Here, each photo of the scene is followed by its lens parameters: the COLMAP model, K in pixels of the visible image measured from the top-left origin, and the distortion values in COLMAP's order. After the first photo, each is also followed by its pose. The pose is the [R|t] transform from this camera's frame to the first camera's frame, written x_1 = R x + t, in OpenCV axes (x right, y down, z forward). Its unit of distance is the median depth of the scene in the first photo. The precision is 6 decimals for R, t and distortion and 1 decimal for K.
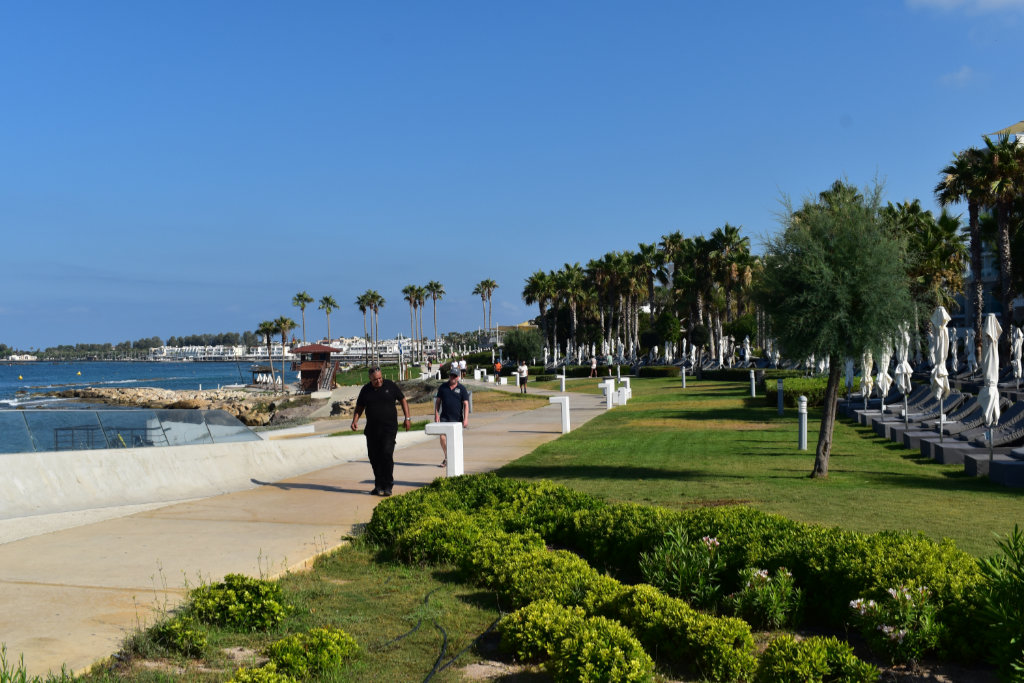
lens RADIAL K [[1164.8, 0, 515.2], [0, 1164.8, 338.4], [0, 0, 1]] dist [-0.071123, 0.000000]
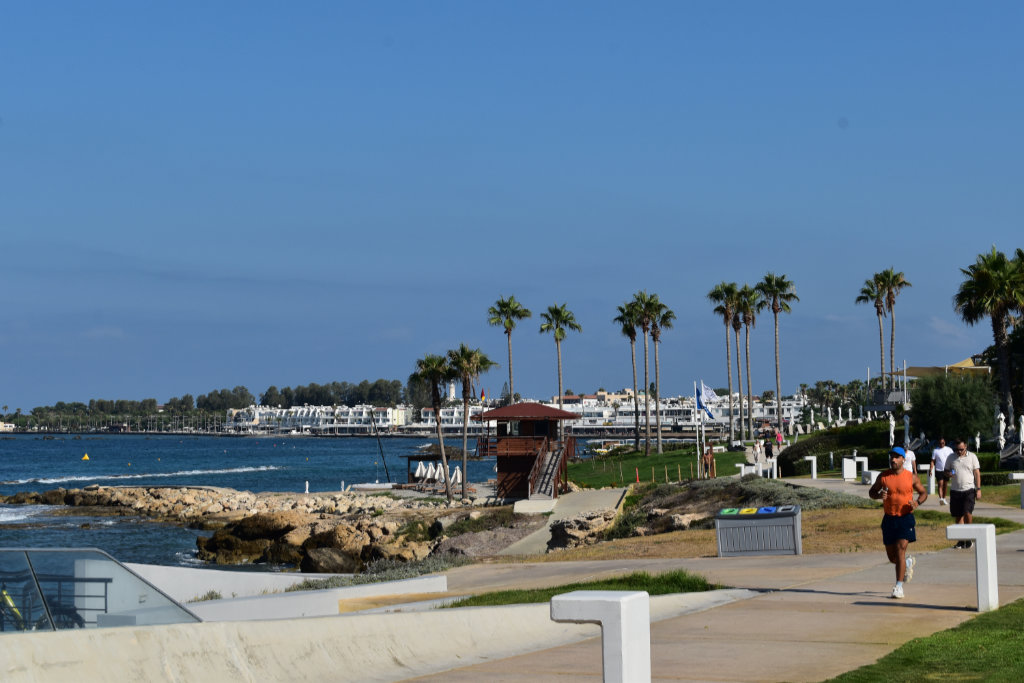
lens RADIAL K [[2340.0, 0, 511.0], [0, 2340.0, 340.3], [0, 0, 1]] dist [0.064866, 0.000000]
pose [[0.982112, 0.002052, -0.188284, 0.006035], [-0.006322, 0.999736, -0.022081, 0.000505], [0.188189, 0.022877, 0.981866, 0.022262]]
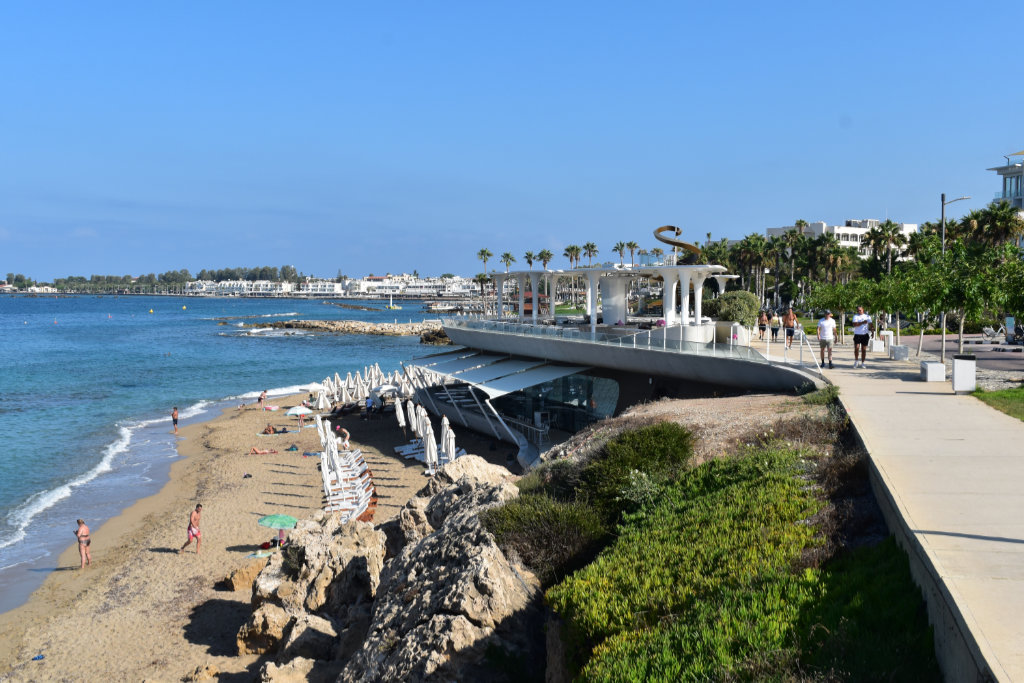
lens RADIAL K [[1440.3, 0, 513.4], [0, 1440.3, 342.5], [0, 0, 1]] dist [-0.113157, 0.000000]
pose [[0.999801, 0.019392, -0.004706, -0.145735], [-0.019142, 0.998648, 0.048320, -0.013758], [0.005637, -0.048221, 0.998821, -0.611852]]
